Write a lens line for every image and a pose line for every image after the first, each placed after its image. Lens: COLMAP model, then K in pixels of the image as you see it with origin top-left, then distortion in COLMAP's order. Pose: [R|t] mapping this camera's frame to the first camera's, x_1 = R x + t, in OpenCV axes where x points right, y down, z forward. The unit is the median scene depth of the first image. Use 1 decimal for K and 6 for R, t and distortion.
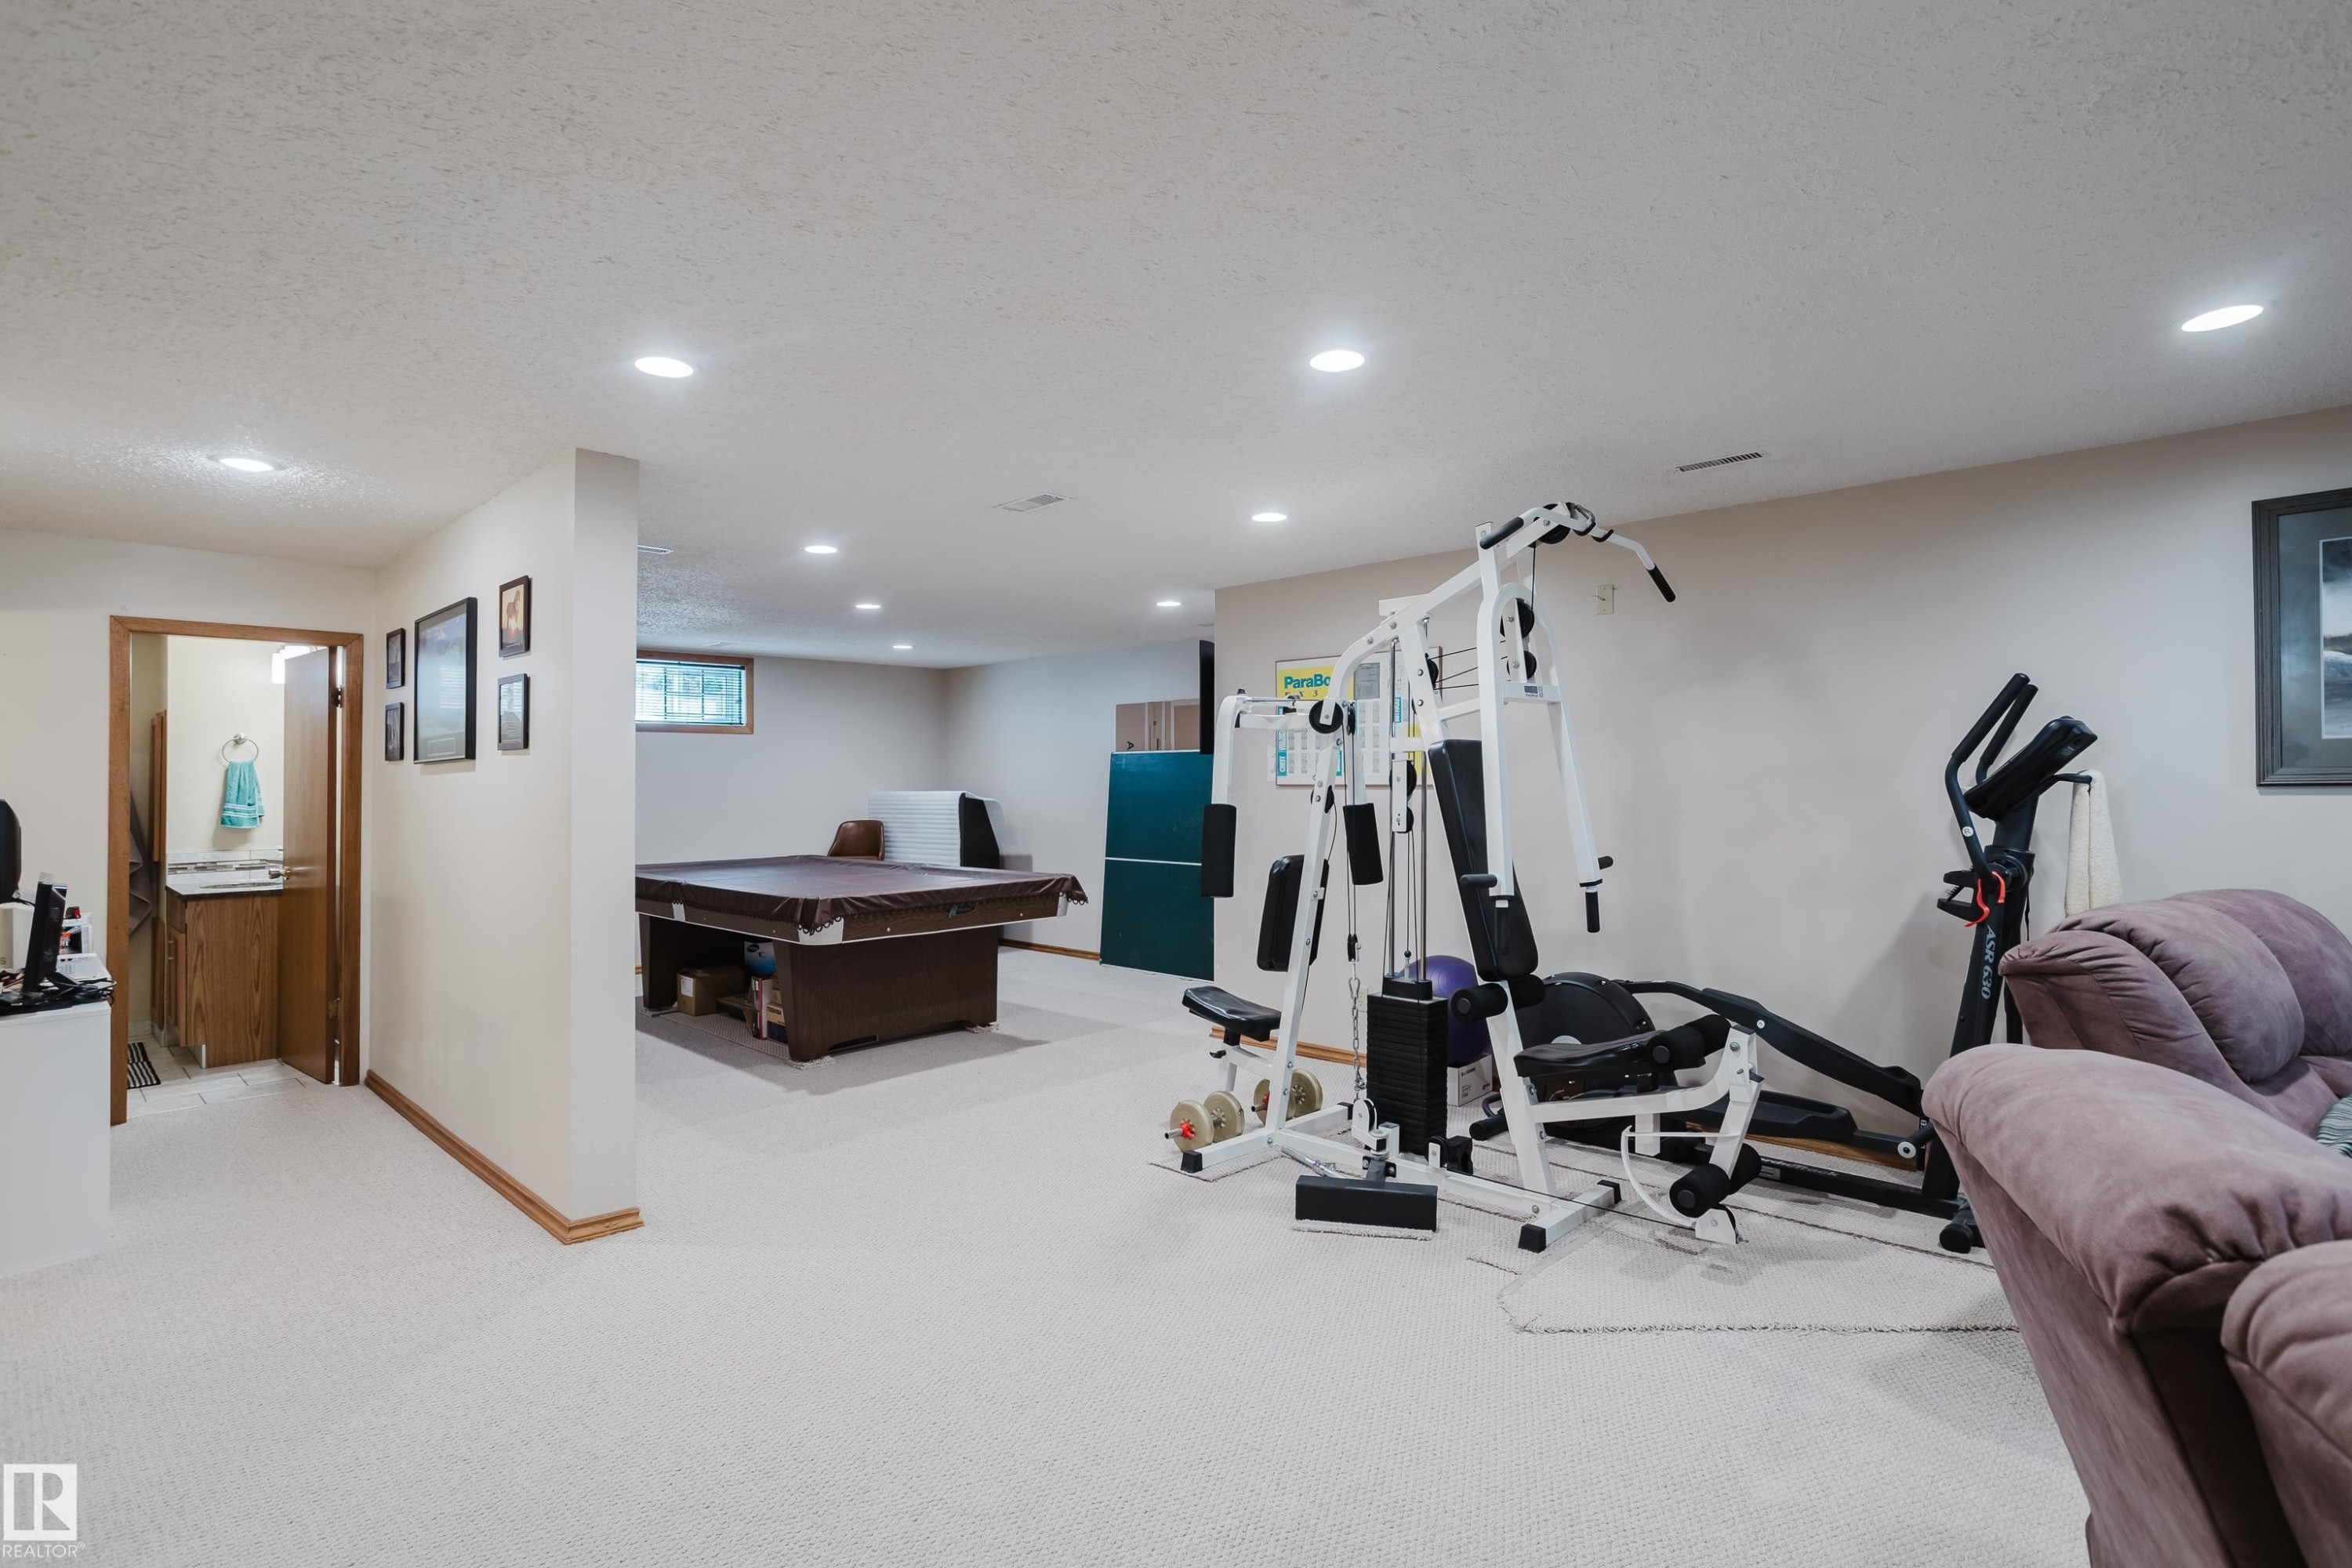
lens RADIAL K [[1138.4, 0, 1142.8], [0, 1138.4, 730.7], [0, 0, 1]] dist [-0.026494, 0.032799]
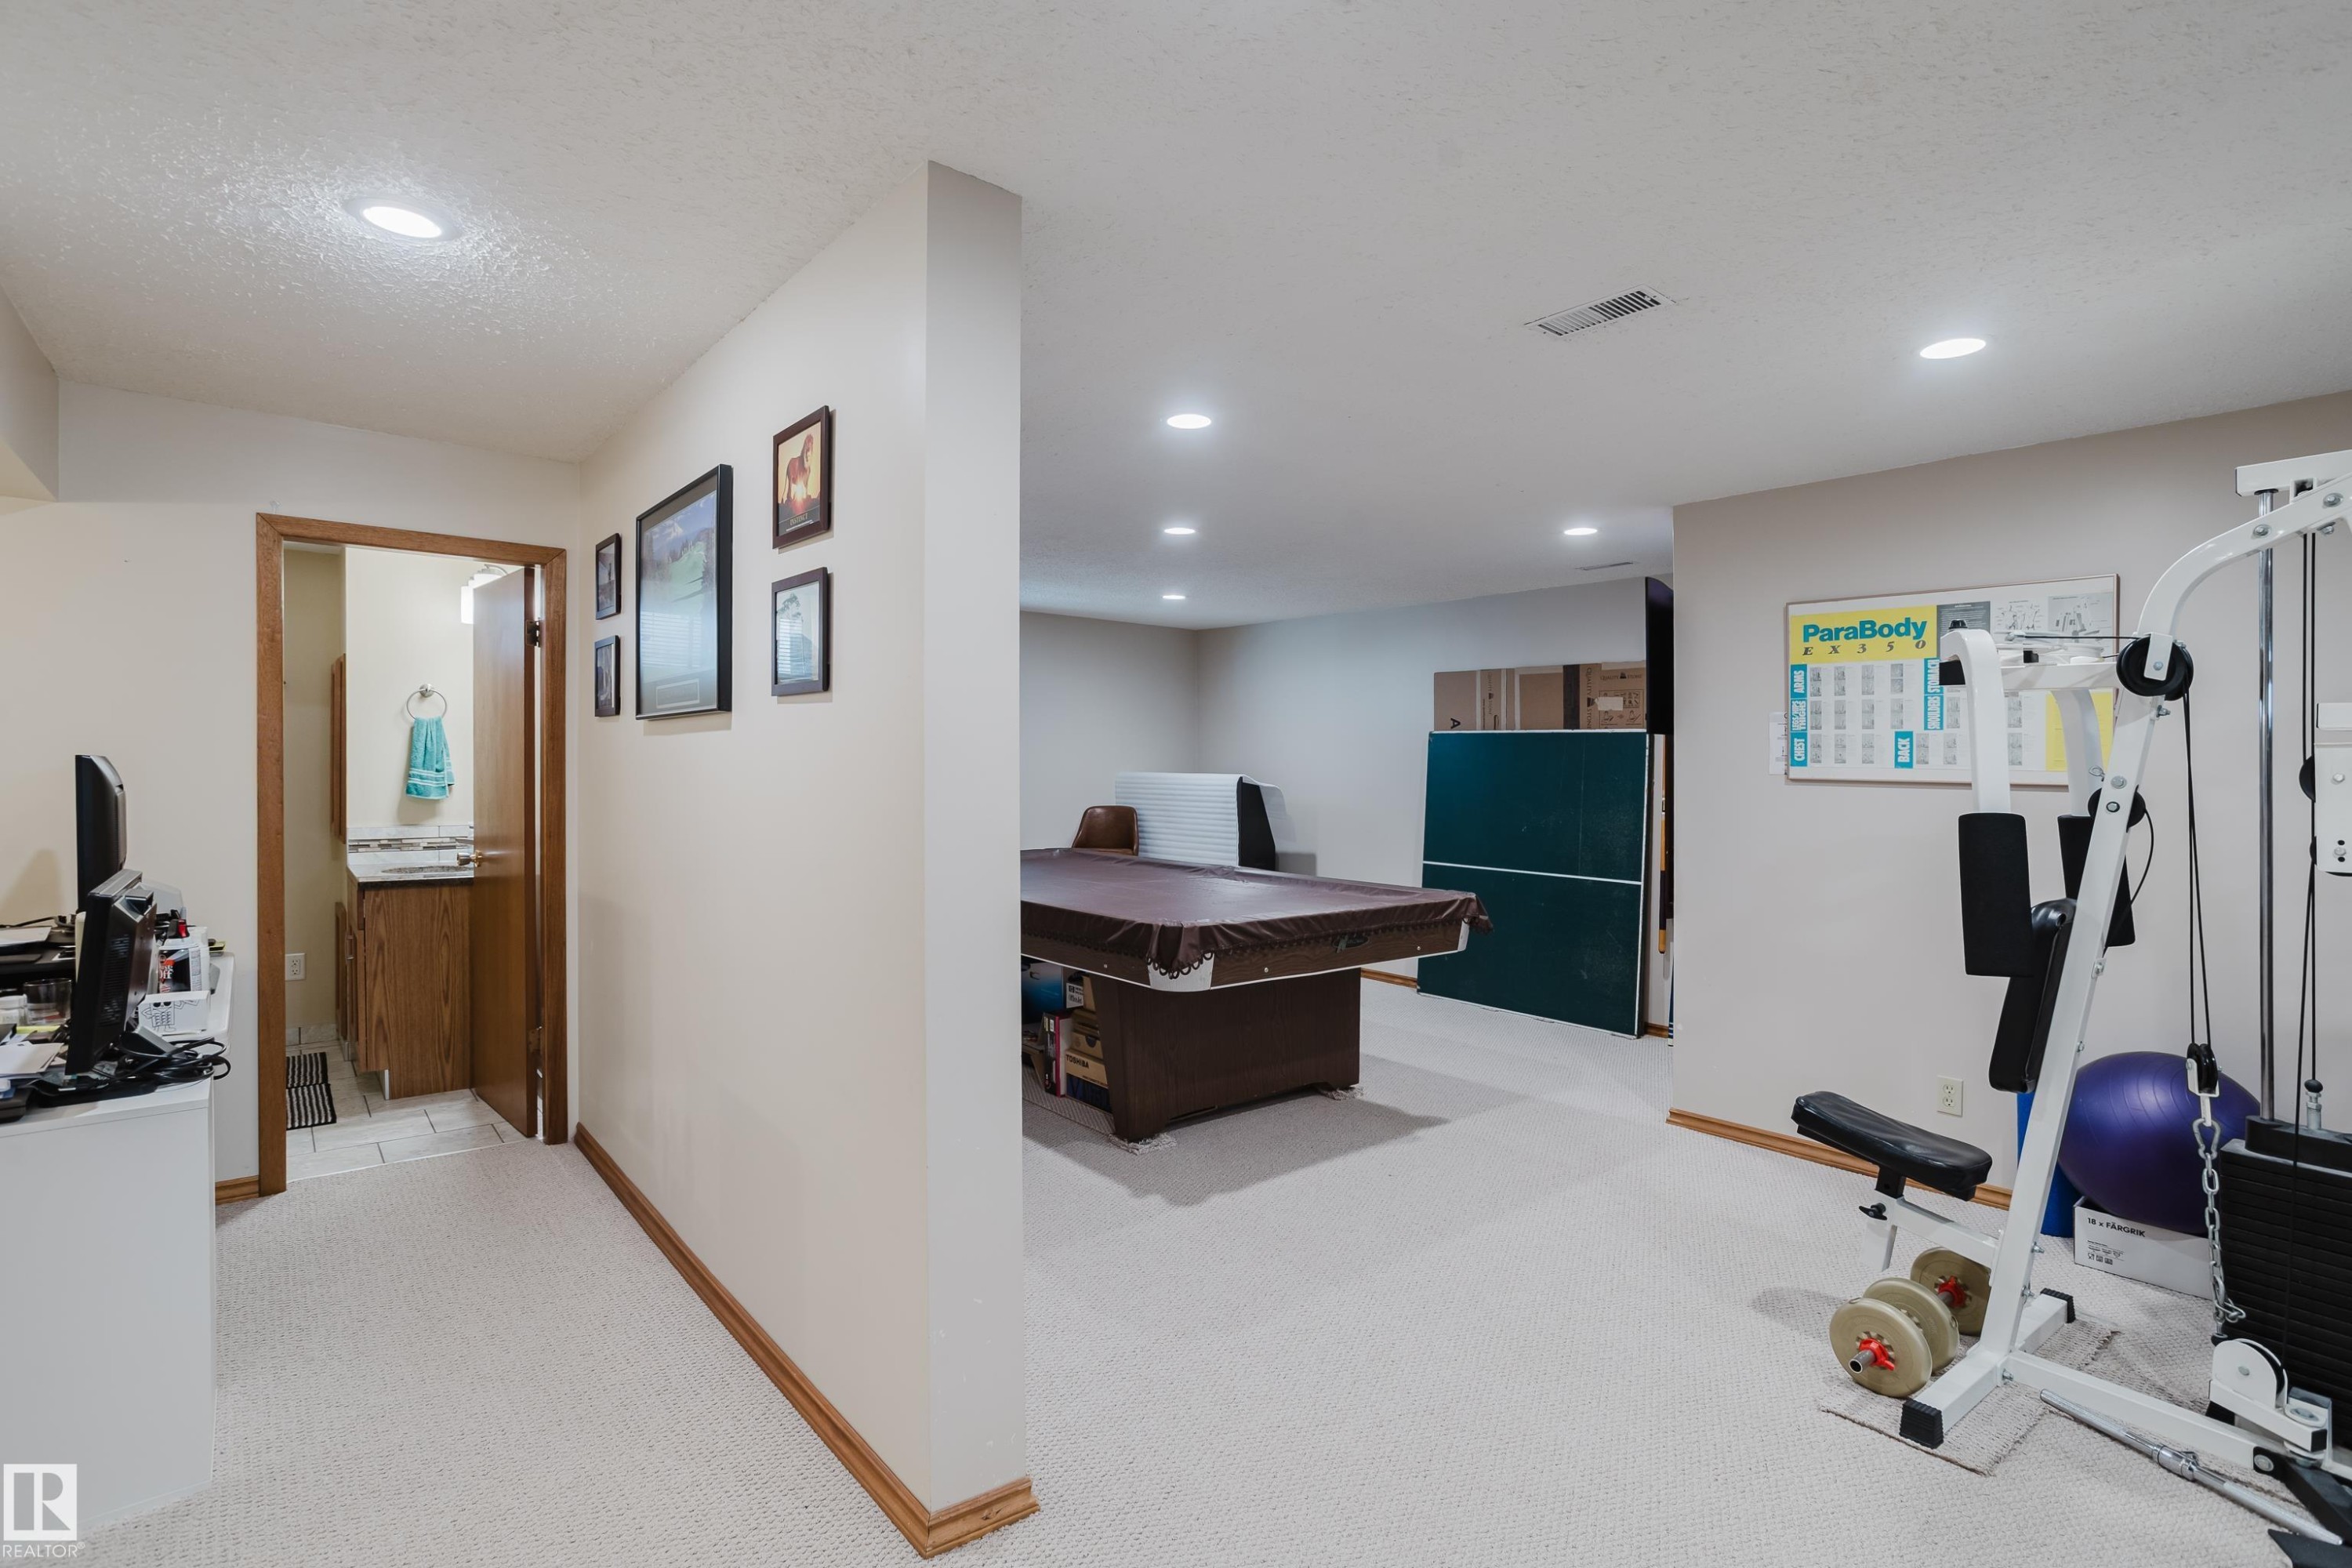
lens RADIAL K [[1140.5, 0, 1171.2], [0, 1140.5, 769.8], [0, 0, 1]] dist [-0.045847, 0.035198]
pose [[0.994537, 0.024564, -0.101453, -0.212592], [-0.019656, 0.998601, 0.049092, 0.017099], [0.102517, -0.046829, 0.993628, 0.294731]]
